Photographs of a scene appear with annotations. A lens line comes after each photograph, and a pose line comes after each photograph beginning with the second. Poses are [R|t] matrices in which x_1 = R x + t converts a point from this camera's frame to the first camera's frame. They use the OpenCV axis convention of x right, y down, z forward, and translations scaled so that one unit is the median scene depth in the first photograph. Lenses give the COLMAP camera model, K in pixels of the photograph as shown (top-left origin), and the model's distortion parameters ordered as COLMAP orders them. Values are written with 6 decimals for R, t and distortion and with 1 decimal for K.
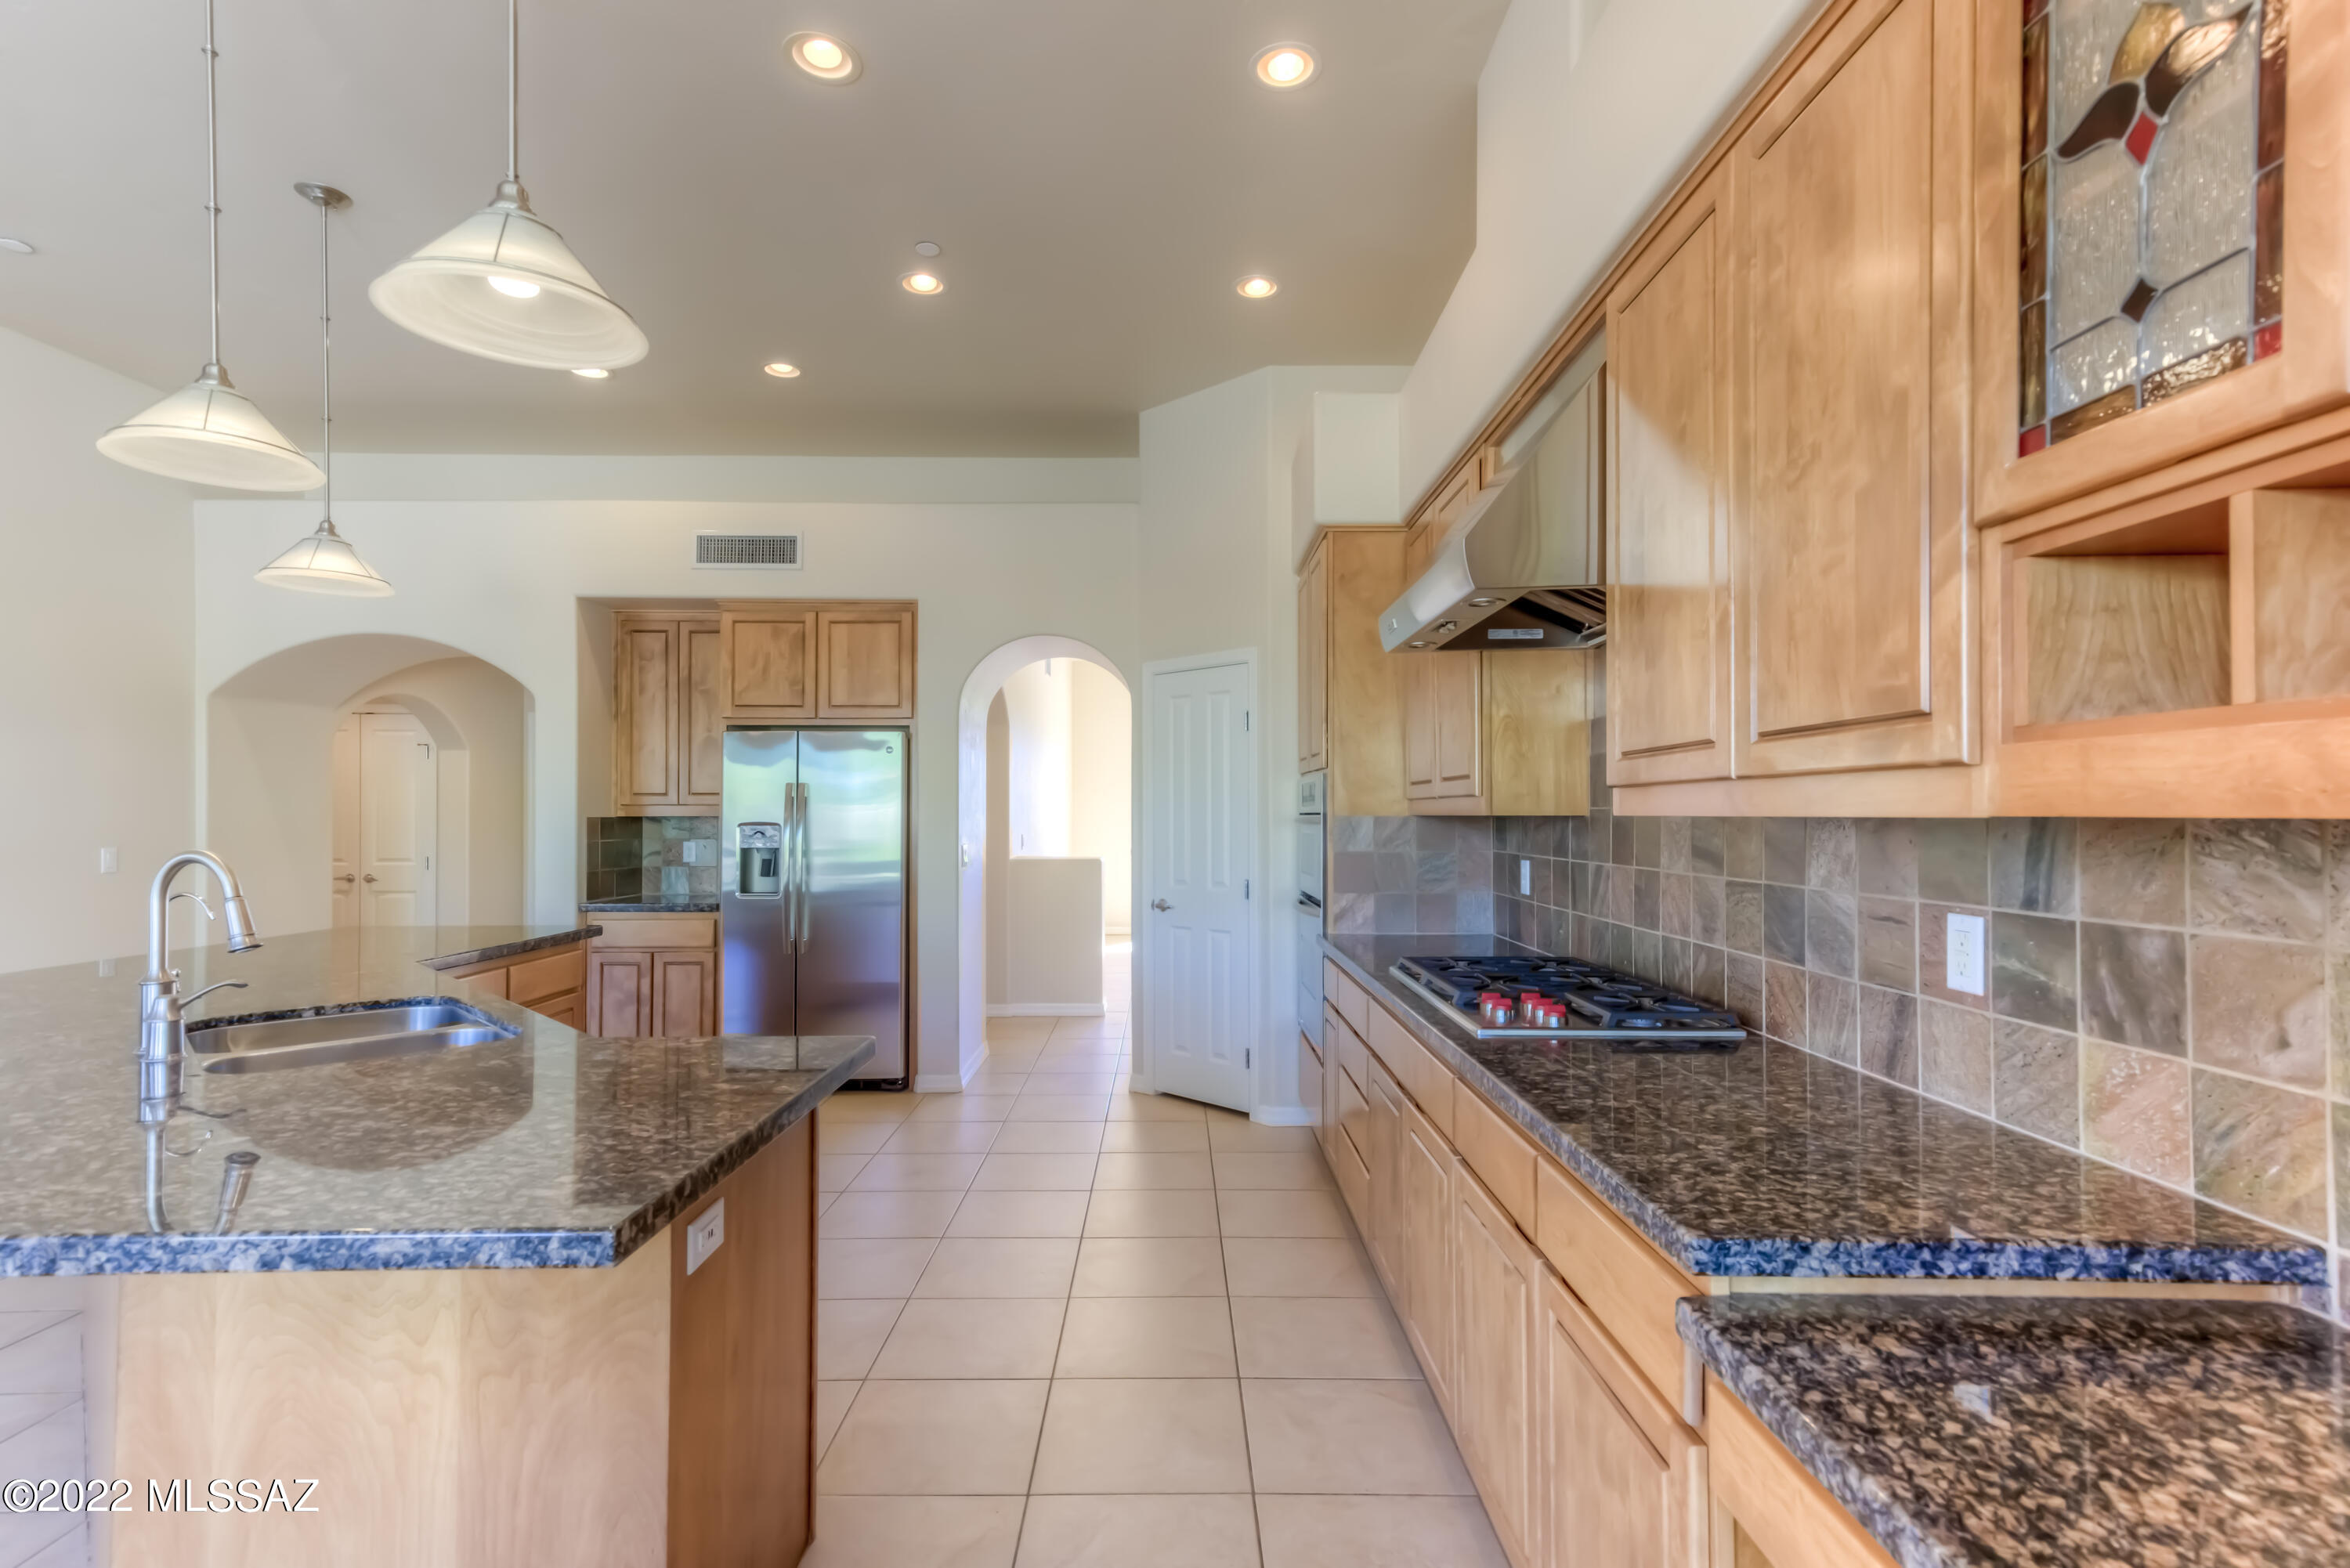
lens RADIAL K [[1115.3, 0, 1230.0], [0, 1115.3, 802.7], [0, 0, 1]] dist [0.002385, -0.000003]
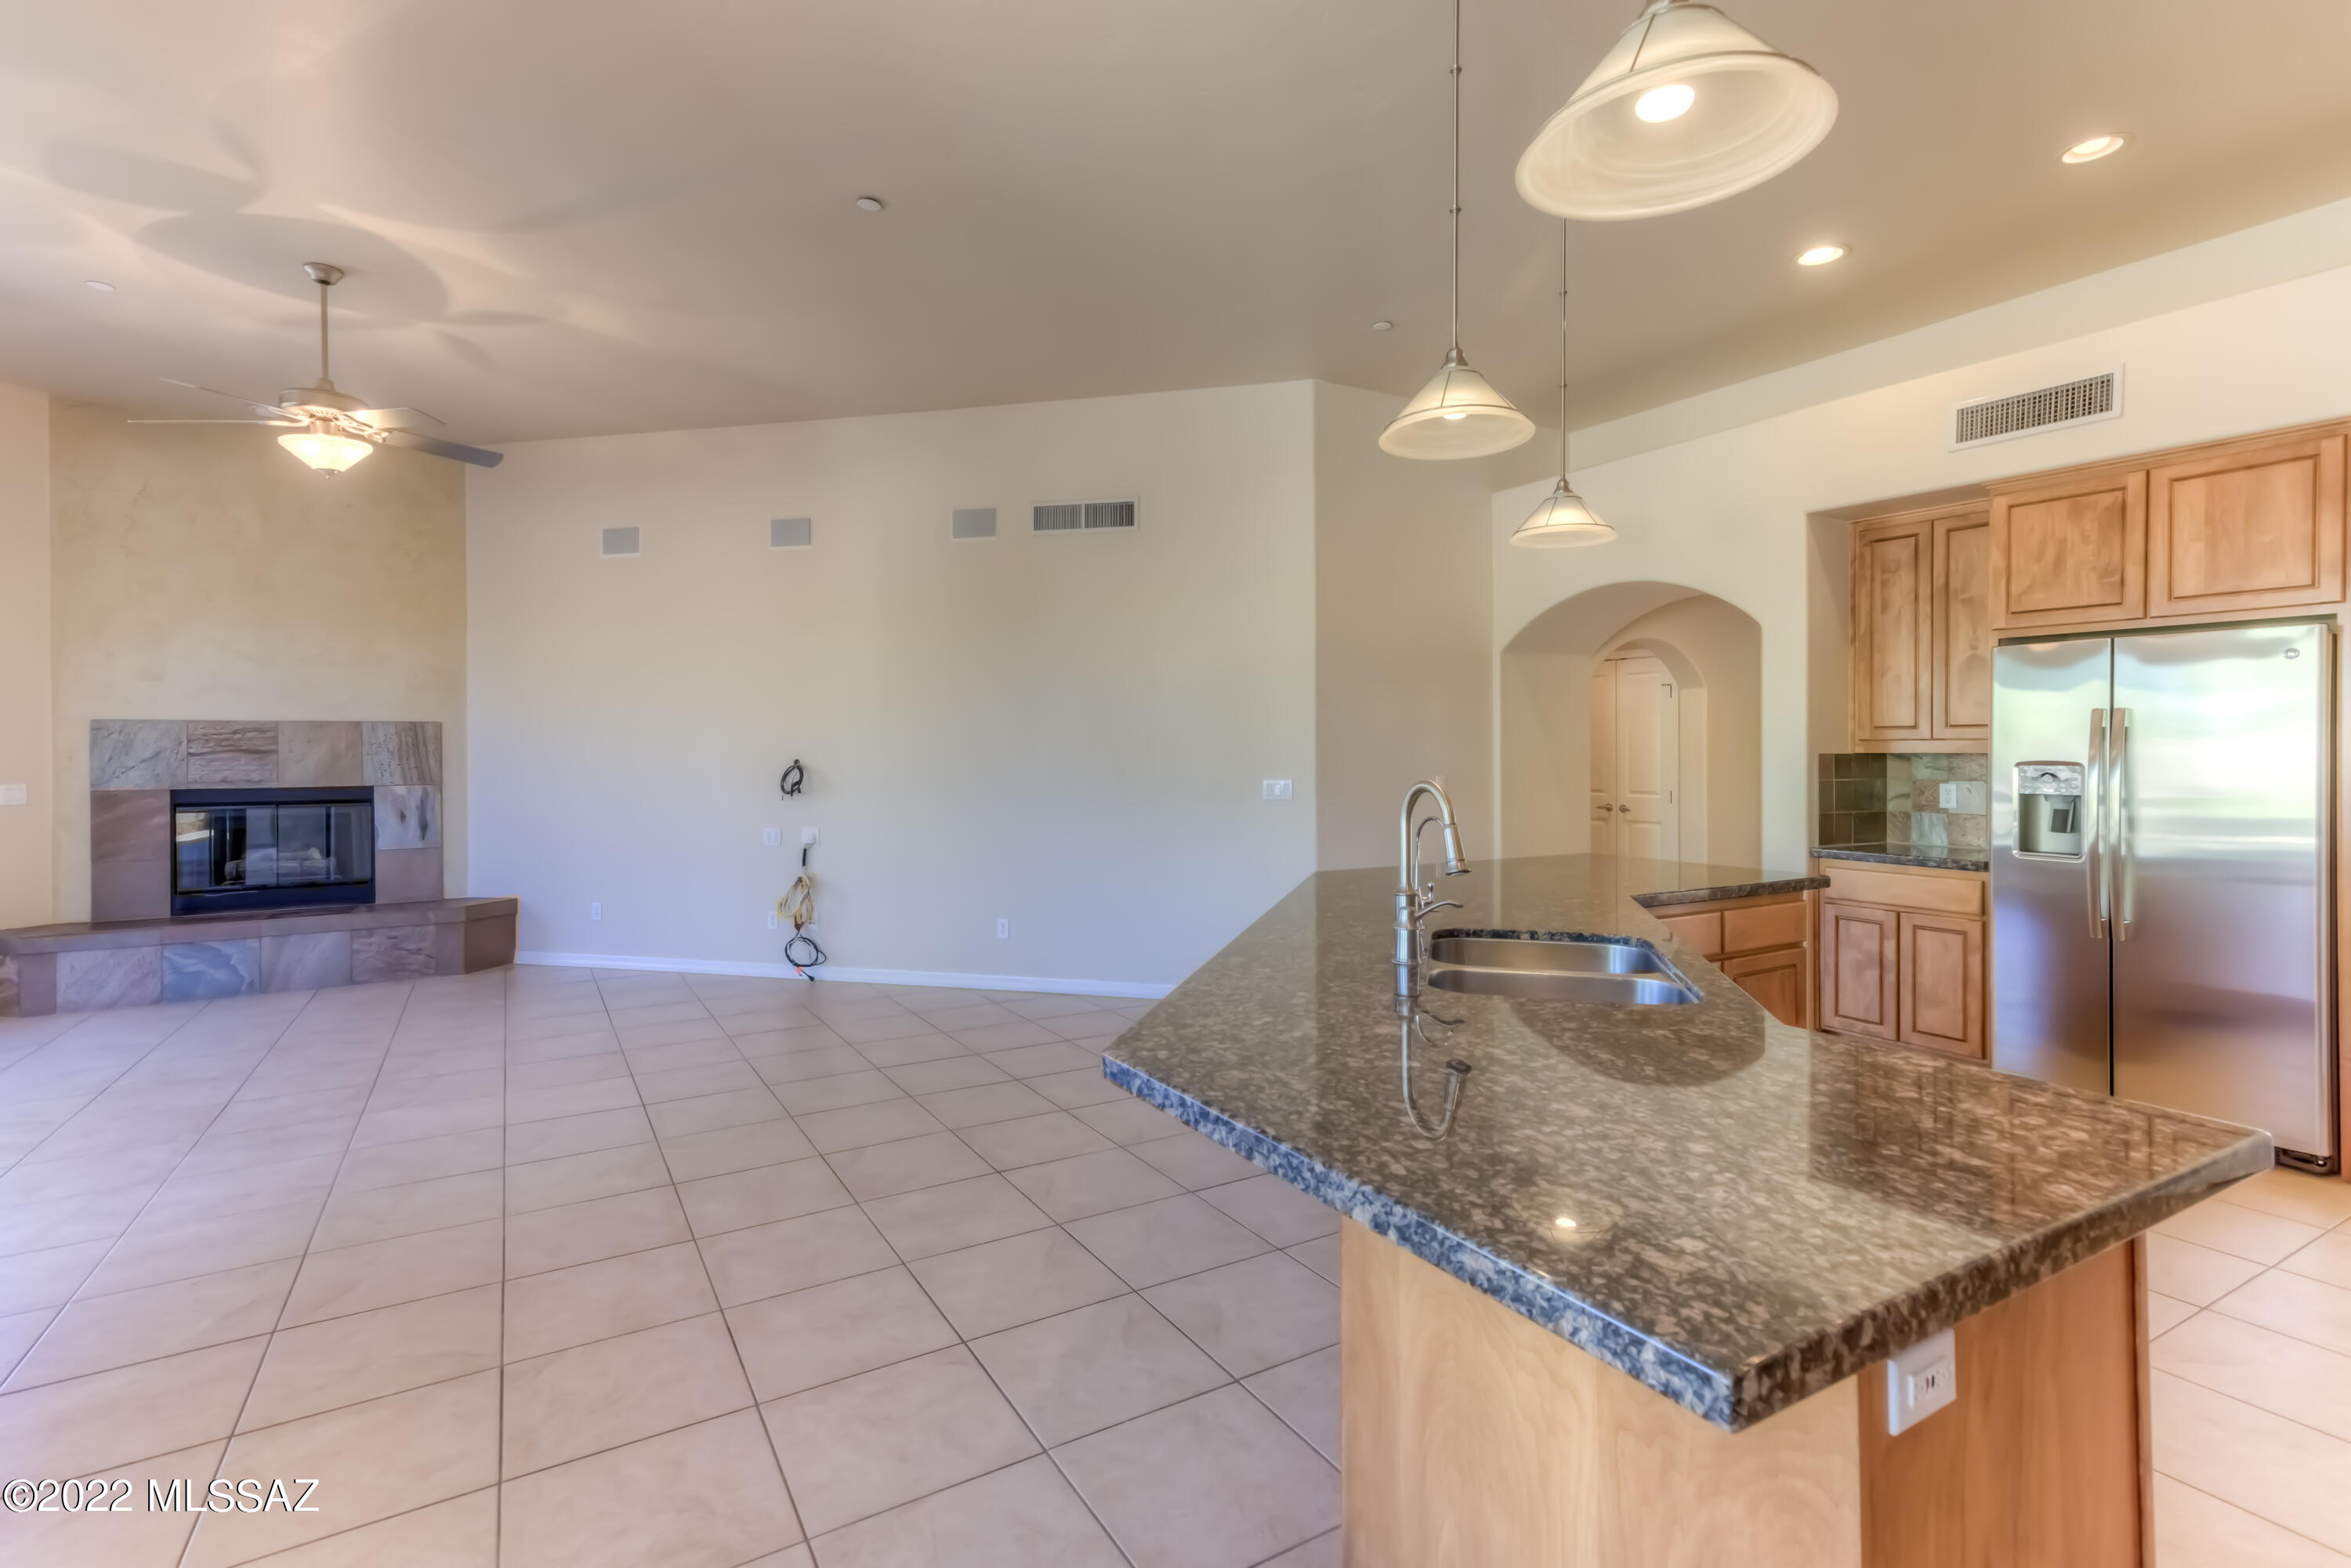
lens RADIAL K [[1126.3, 0, 1125.6], [0, 1126.3, 749.6], [0, 0, 1]] dist [0.027512, 0.000136]
pose [[0.469152, 0.000988, -0.883117, -0.054850], [0.006812, 0.999966, 0.004738, 0.003671], [0.883091, -0.008239, 0.469129, 0.164831]]
